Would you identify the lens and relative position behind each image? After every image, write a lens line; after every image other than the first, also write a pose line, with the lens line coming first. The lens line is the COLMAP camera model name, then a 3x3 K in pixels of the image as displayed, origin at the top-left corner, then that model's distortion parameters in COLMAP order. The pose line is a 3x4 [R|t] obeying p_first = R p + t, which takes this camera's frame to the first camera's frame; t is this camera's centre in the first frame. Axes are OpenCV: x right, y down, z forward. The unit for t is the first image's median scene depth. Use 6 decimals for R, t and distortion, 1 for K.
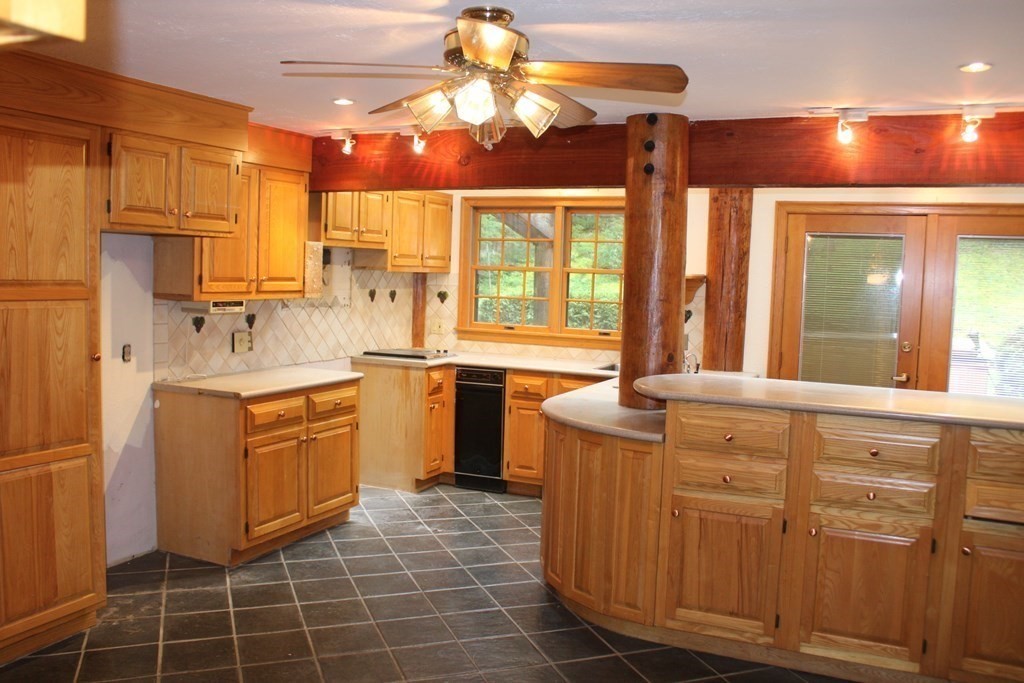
lens RADIAL K [[885.8, 0, 500.2], [0, 885.8, 343.4], [0, 0, 1]] dist [-0.151374, 0.130428]
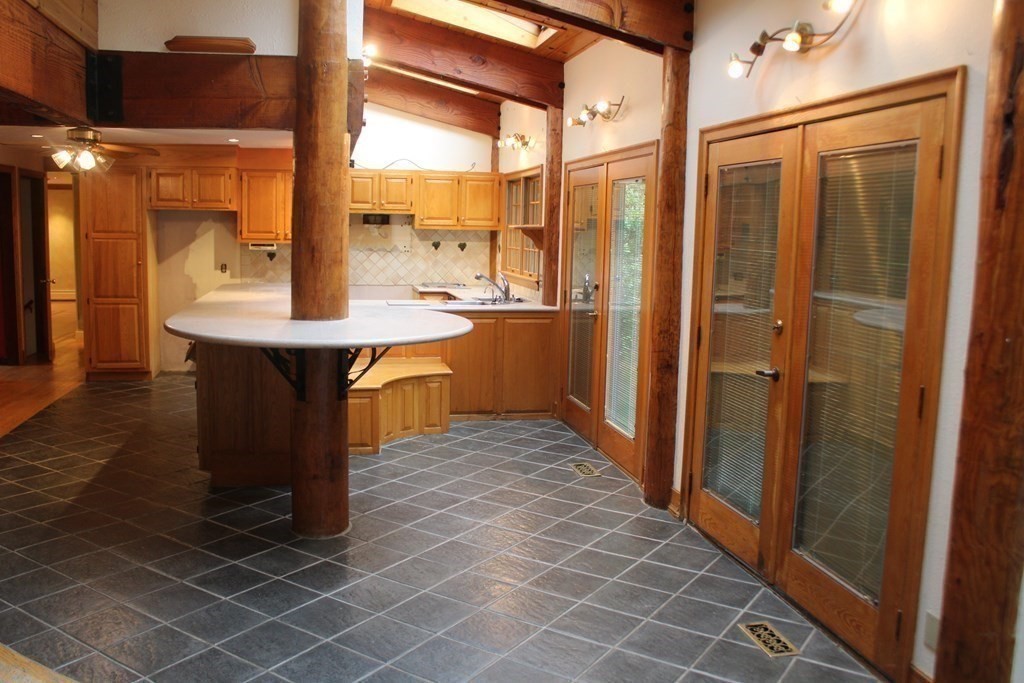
lens RADIAL K [[885.8, 0, 500.2], [0, 885.8, 343.4], [0, 0, 1]] dist [-0.151374, 0.130428]
pose [[0.588673, 0.089279, -0.803426, 1.507729], [-0.070103, 0.995776, 0.059289, 0.018491], [0.805326, 0.021420, 0.592445, 0.280846]]
